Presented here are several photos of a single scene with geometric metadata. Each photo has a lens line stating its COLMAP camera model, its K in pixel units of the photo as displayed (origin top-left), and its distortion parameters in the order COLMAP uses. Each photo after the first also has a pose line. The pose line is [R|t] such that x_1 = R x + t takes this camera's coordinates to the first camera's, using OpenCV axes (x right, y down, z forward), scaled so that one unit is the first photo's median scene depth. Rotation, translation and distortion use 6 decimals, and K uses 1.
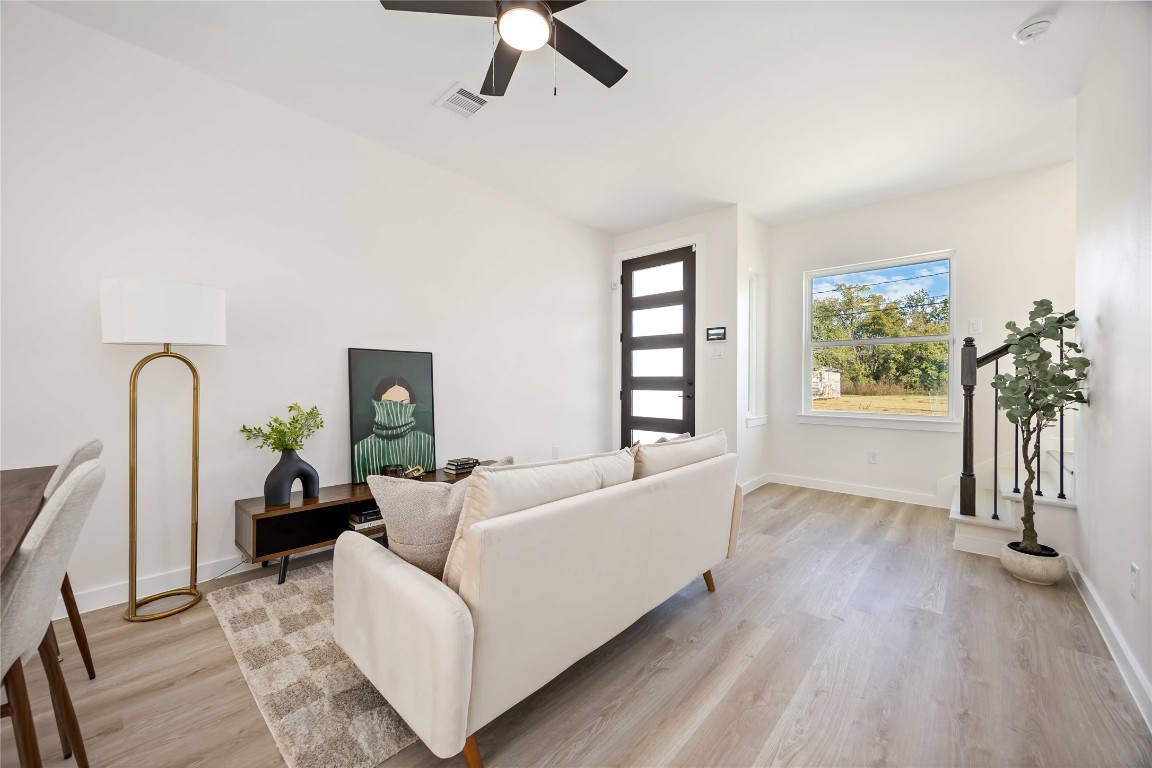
lens RADIAL K [[436.9, 0, 575.0], [0, 436.9, 377.0], [0, 0, 1]] dist [-0.004134, 0.000074]
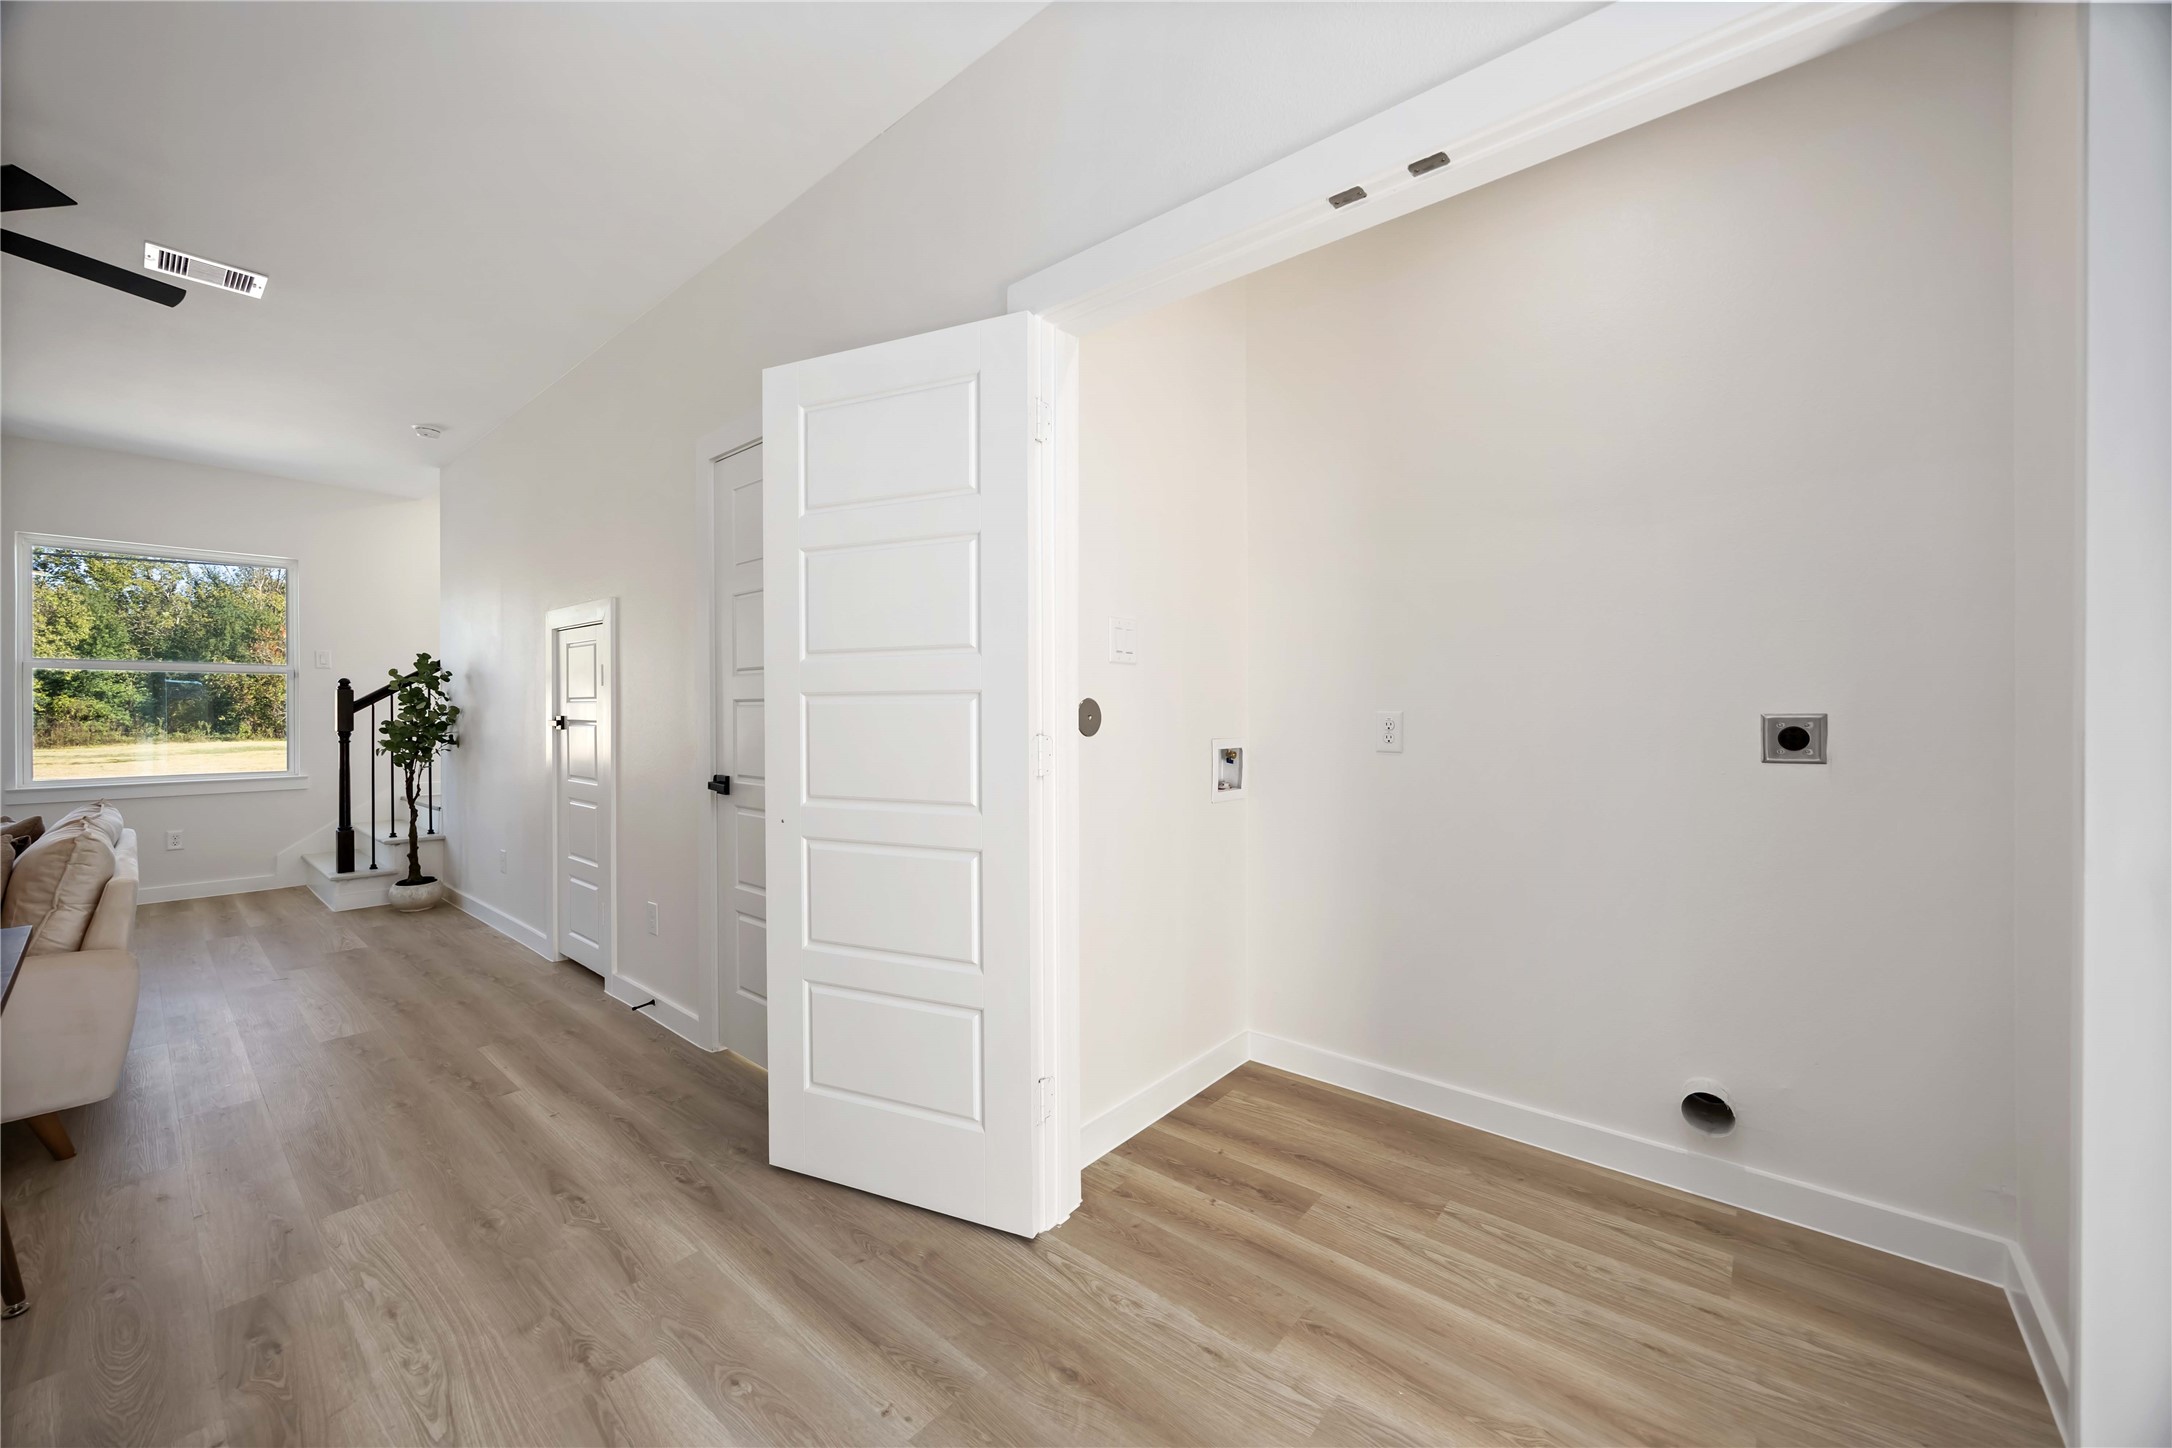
lens RADIAL K [[823.8, 0, 1084.2], [0, 823.8, 710.8], [0, 0, 1]] dist [-0.004134, 0.000074]
pose [[-0.044488, 0.000933, 0.999009, -0.950482], [-0.008379, 0.999964, -0.001307, -0.036316], [-0.998975, -0.008429, -0.044479, -0.505842]]
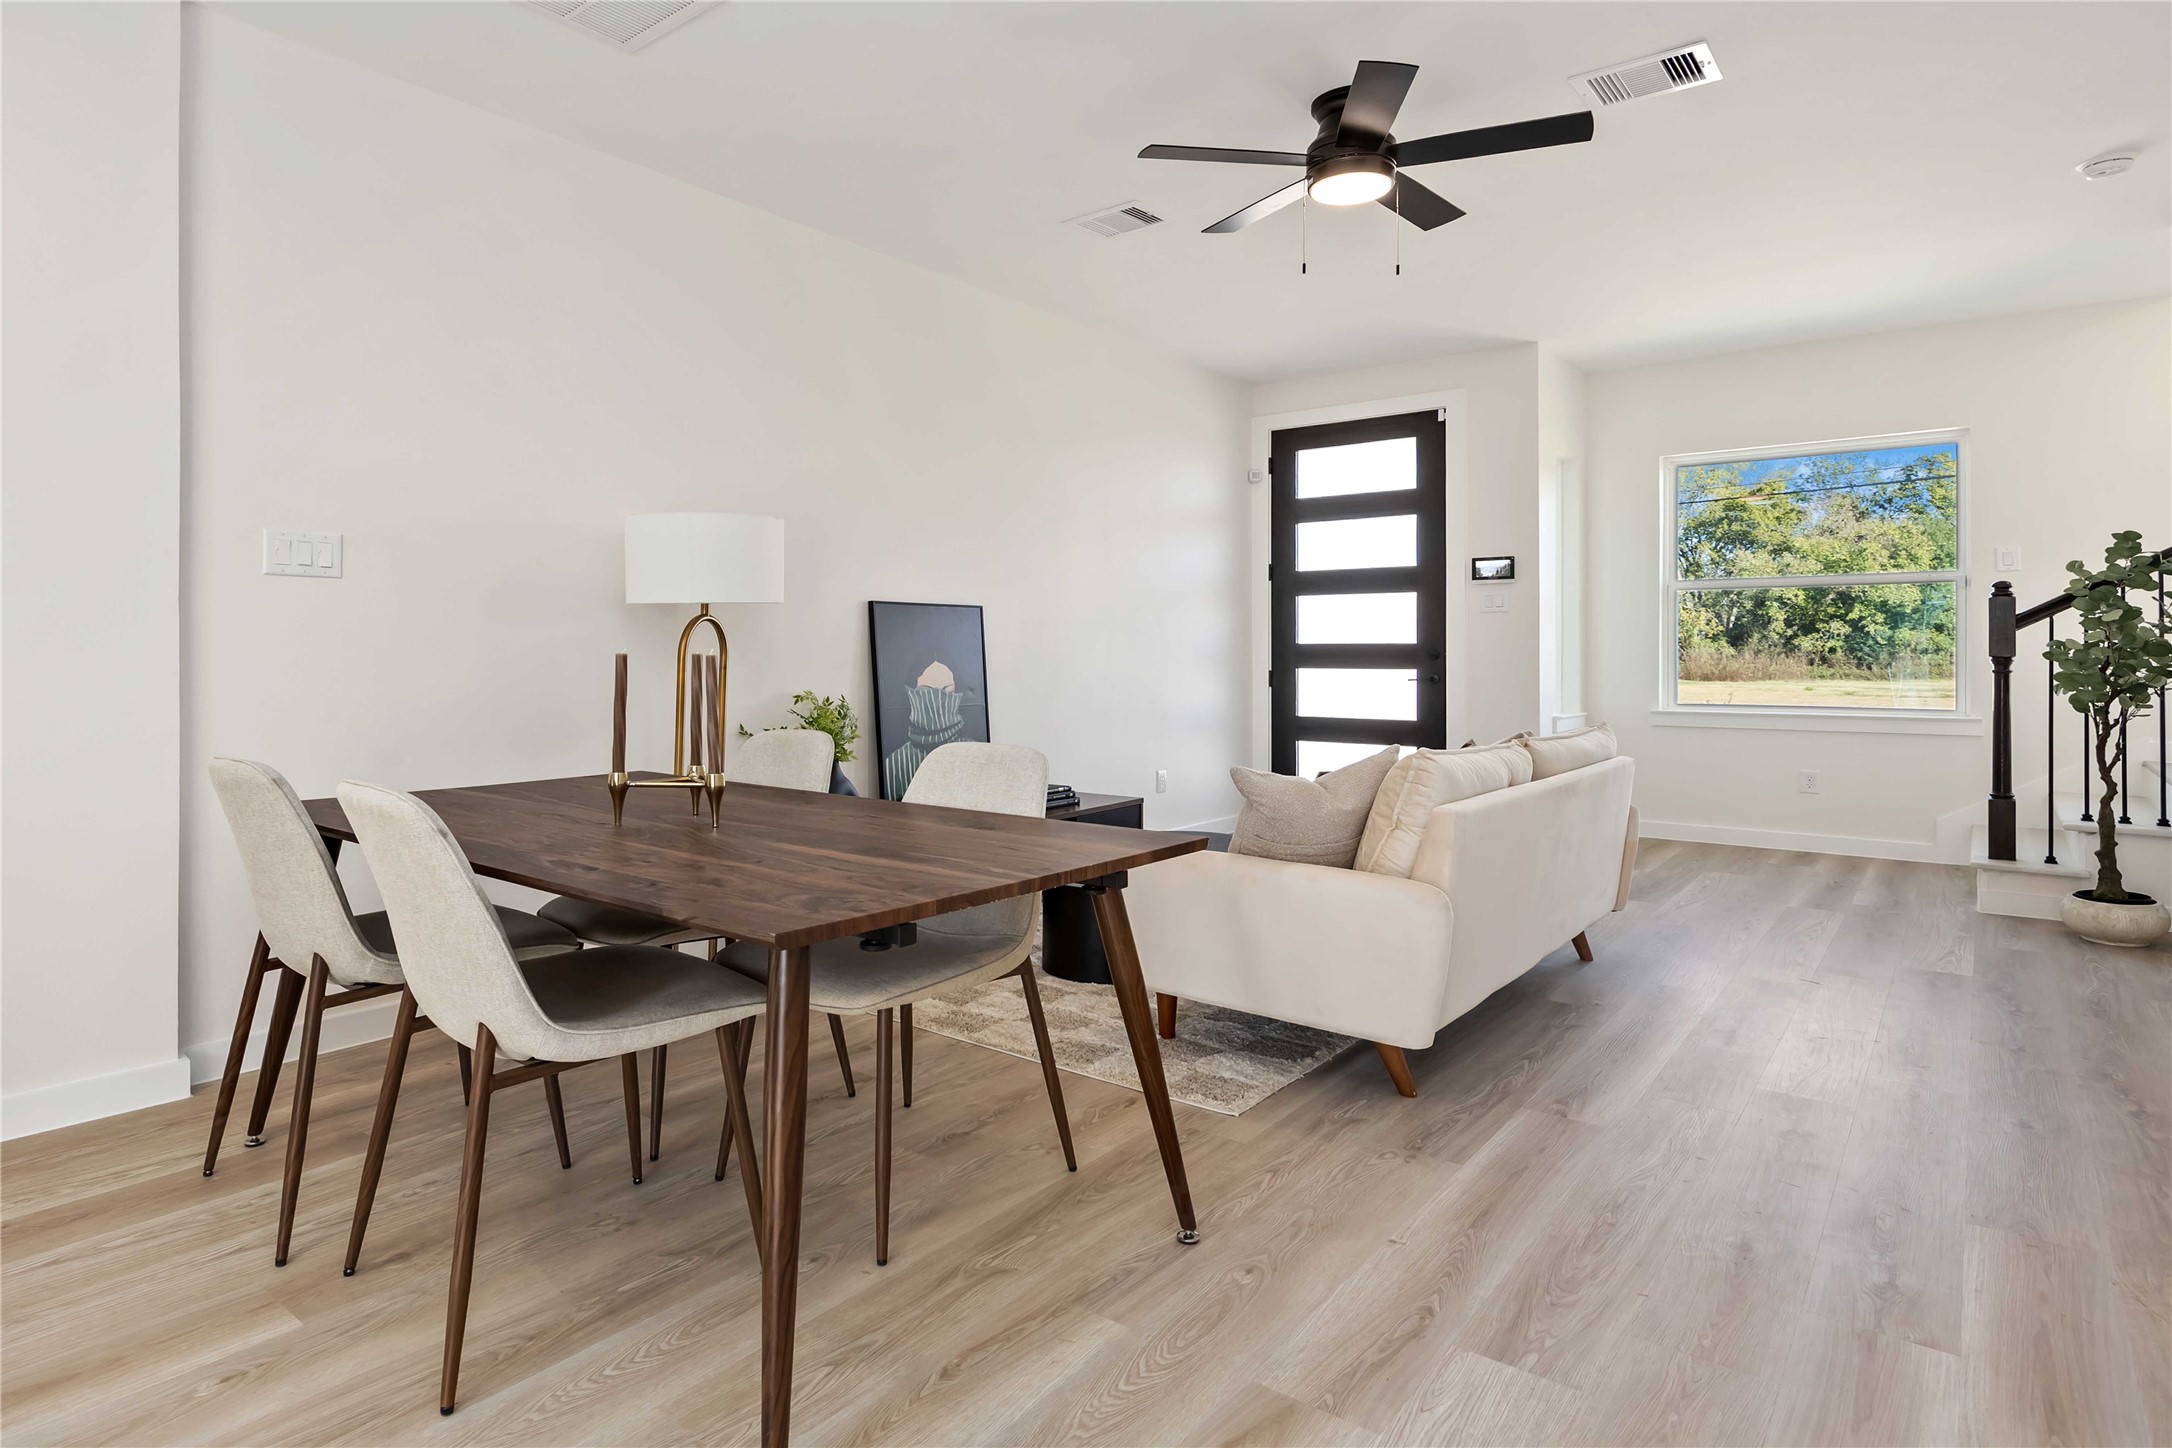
lens RADIAL K [[846.3, 0, 1036.6], [0, 846.3, 644.4], [0, 0, 1]] dist [-0.002931, 0.000013]
pose [[0.994702, -0.006858, -0.102568, -0.404945], [0.006804, 0.999976, -0.000880, -0.007876], [0.102571, 0.000177, 0.994726, -0.402213]]
